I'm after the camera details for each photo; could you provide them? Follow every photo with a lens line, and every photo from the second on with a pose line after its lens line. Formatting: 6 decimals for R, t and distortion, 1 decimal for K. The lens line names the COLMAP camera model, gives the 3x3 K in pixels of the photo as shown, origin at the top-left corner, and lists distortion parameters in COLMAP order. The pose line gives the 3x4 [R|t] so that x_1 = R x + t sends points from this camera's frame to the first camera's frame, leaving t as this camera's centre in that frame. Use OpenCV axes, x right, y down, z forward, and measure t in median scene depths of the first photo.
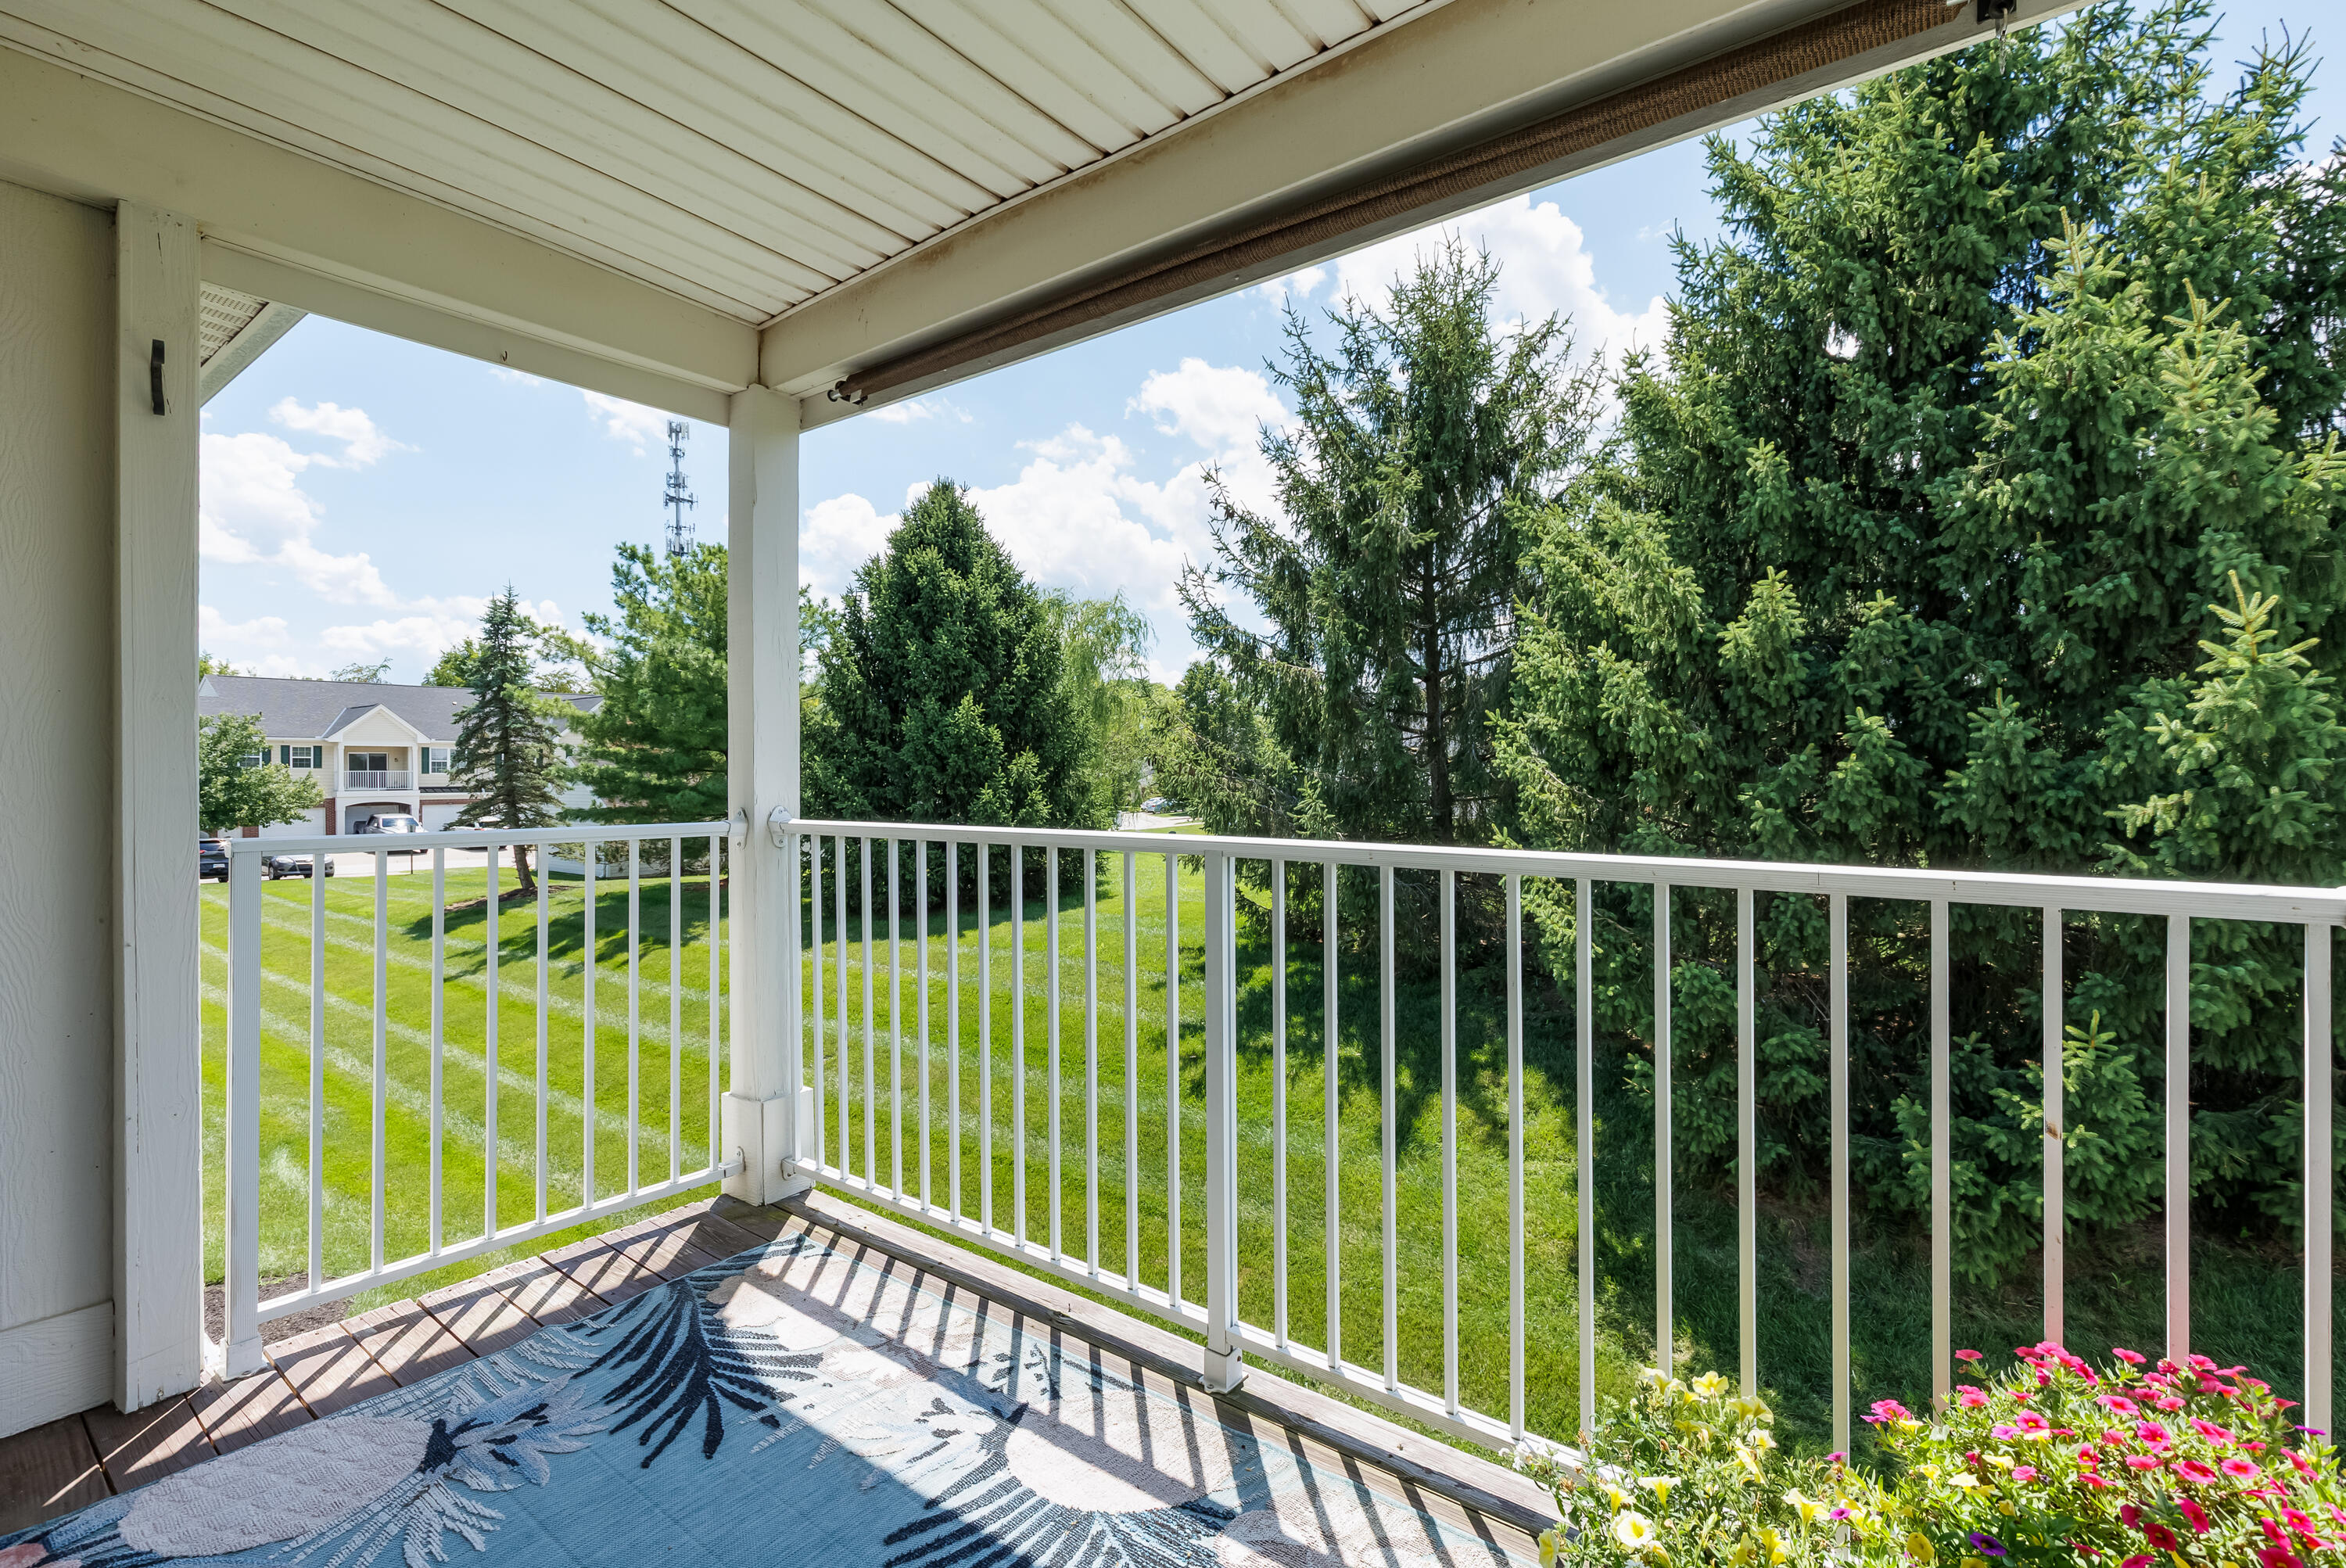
lens RADIAL K [[1051.4, 0, 1188.2], [0, 1051.4, 775.4], [0, 0, 1]] dist [0.005294, -0.000938]
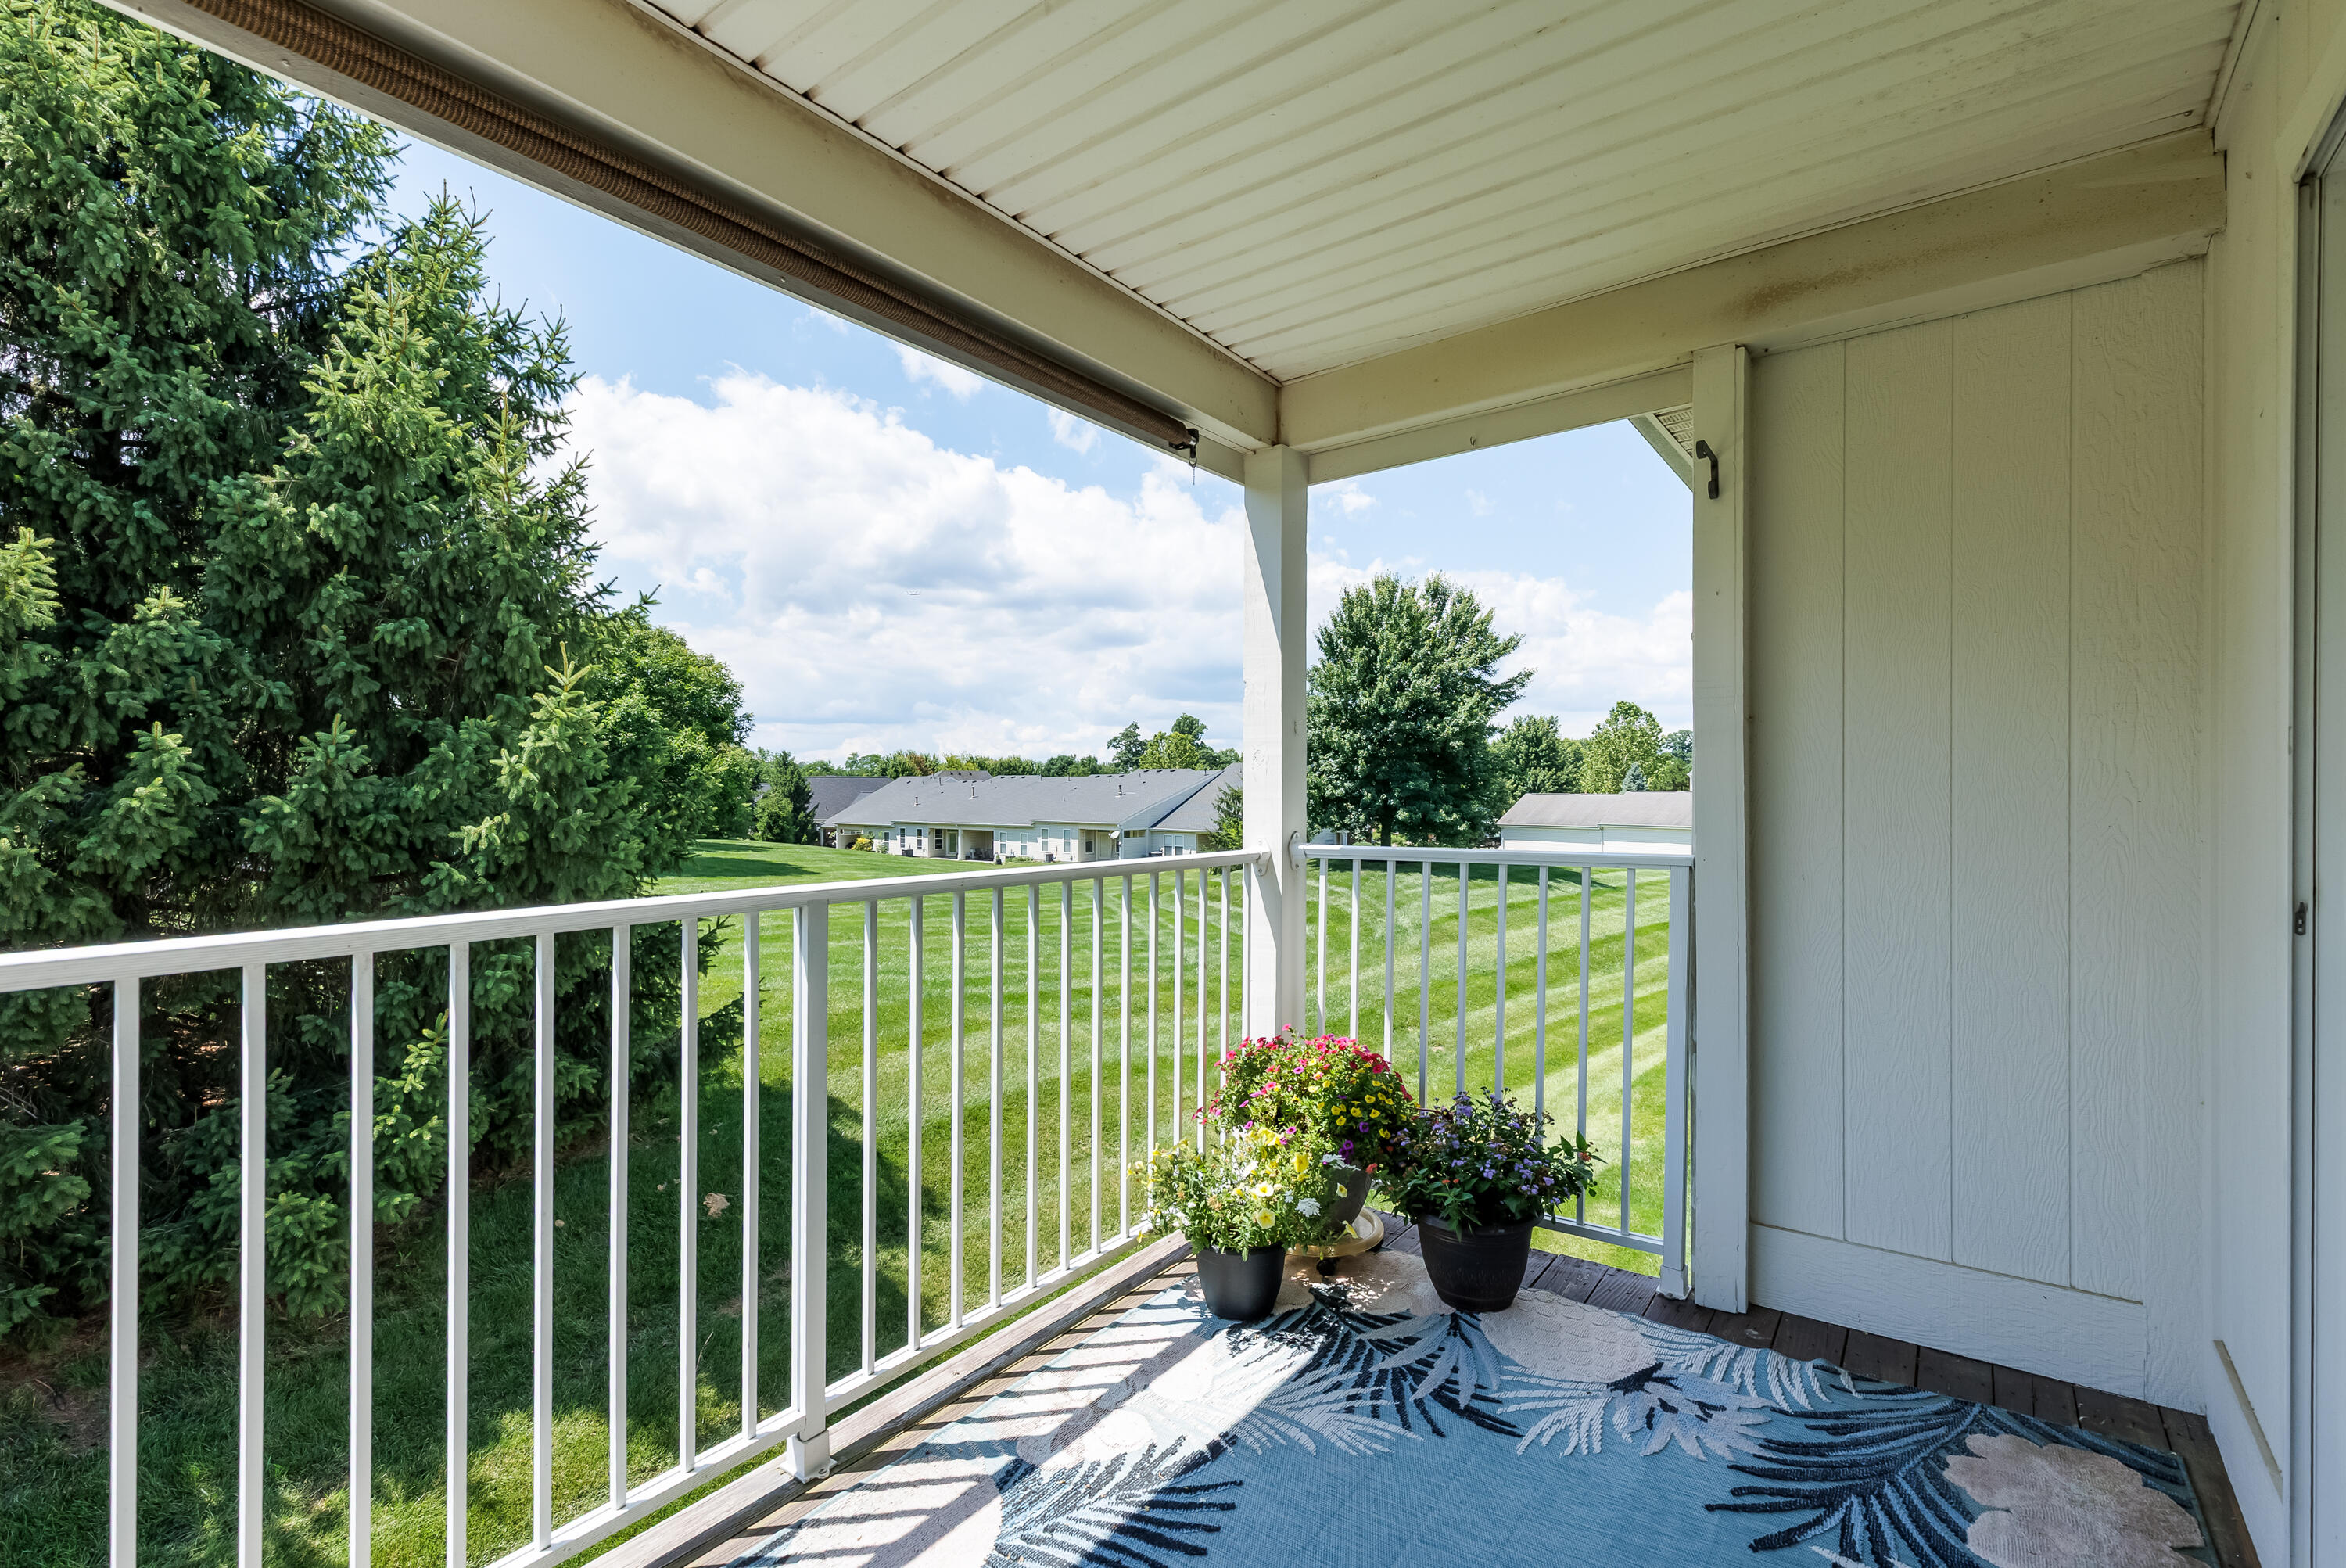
lens RADIAL K [[1086.8, 0, 1174.2], [0, 1086.8, 790.2], [0, 0, 1]] dist [0.014482, -0.002933]
pose [[-0.009092, 0.001839, 0.999957, -0.228976], [0.002626, 0.999995, -0.001815, -0.005312], [-0.999955, 0.002609, -0.009097, 0.166663]]
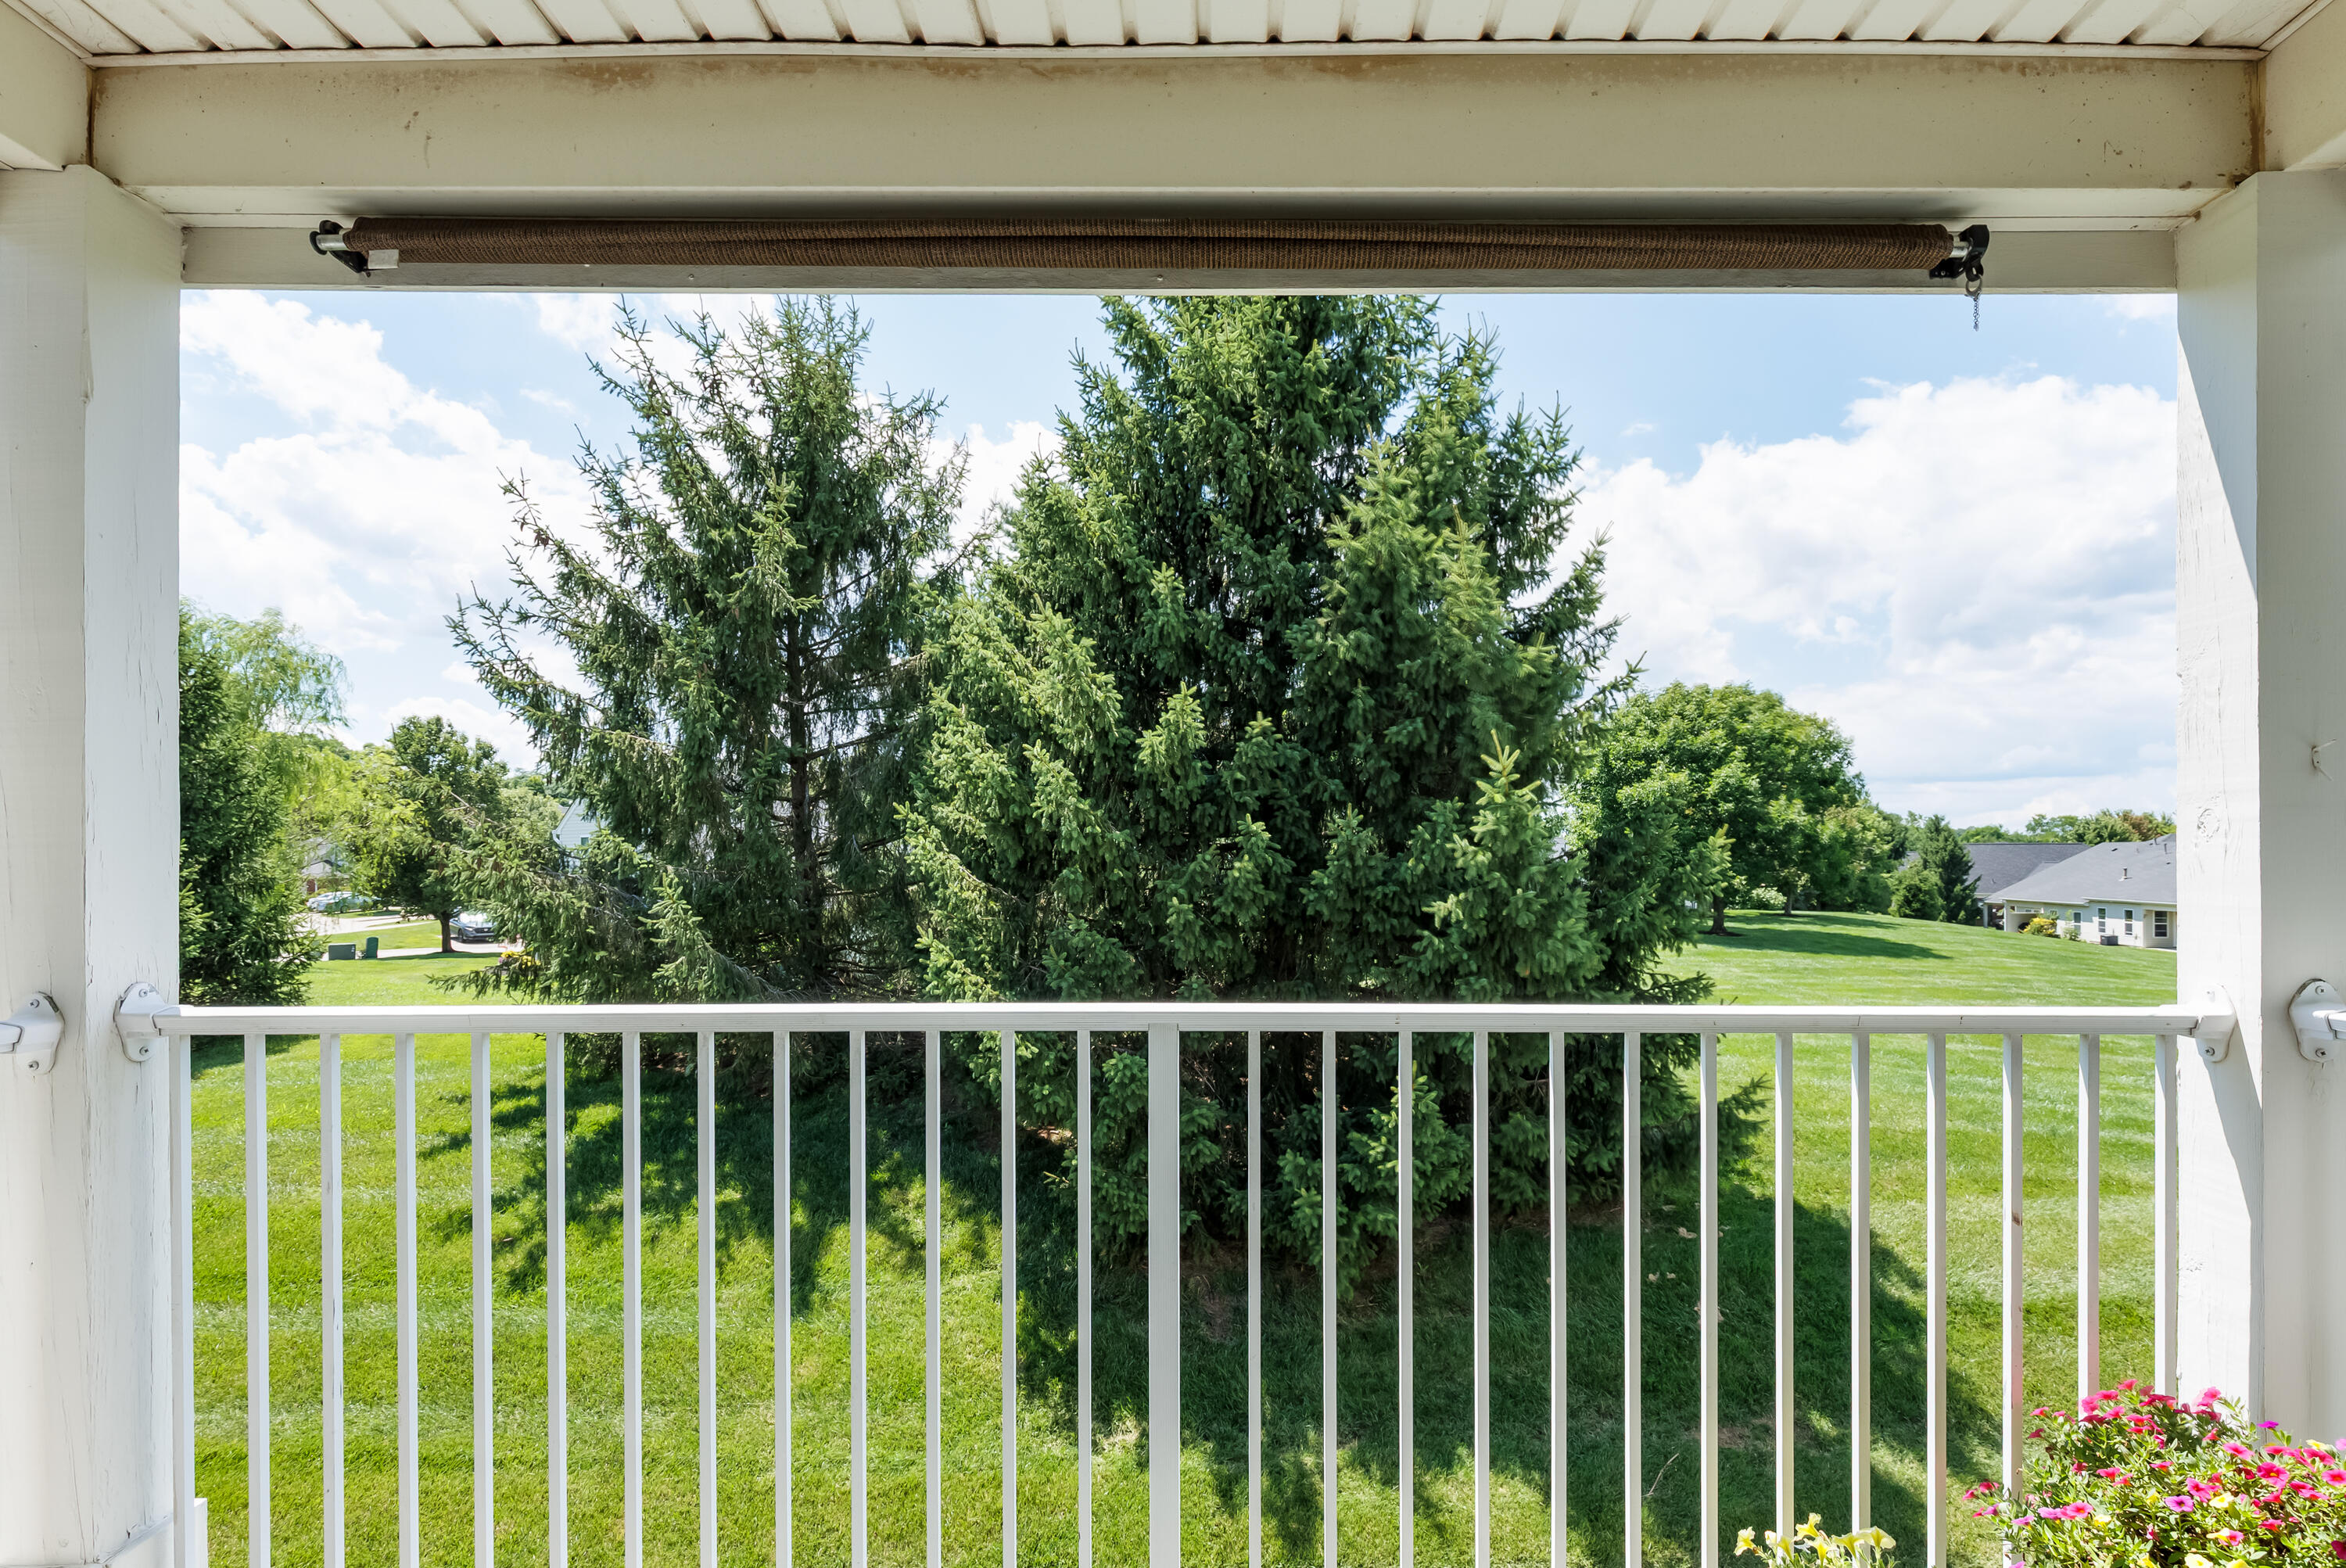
lens RADIAL K [[1086.8, 0, 1197.7], [0, 1086.8, 858.8], [0, 0, 1]] dist [0.014482, -0.002933]
pose [[0.800840, 0.002338, 0.598874, -0.099481], [-0.000391, 0.999994, -0.003381, -0.010911], [-0.598879, 0.002474, 0.800836, 0.082580]]
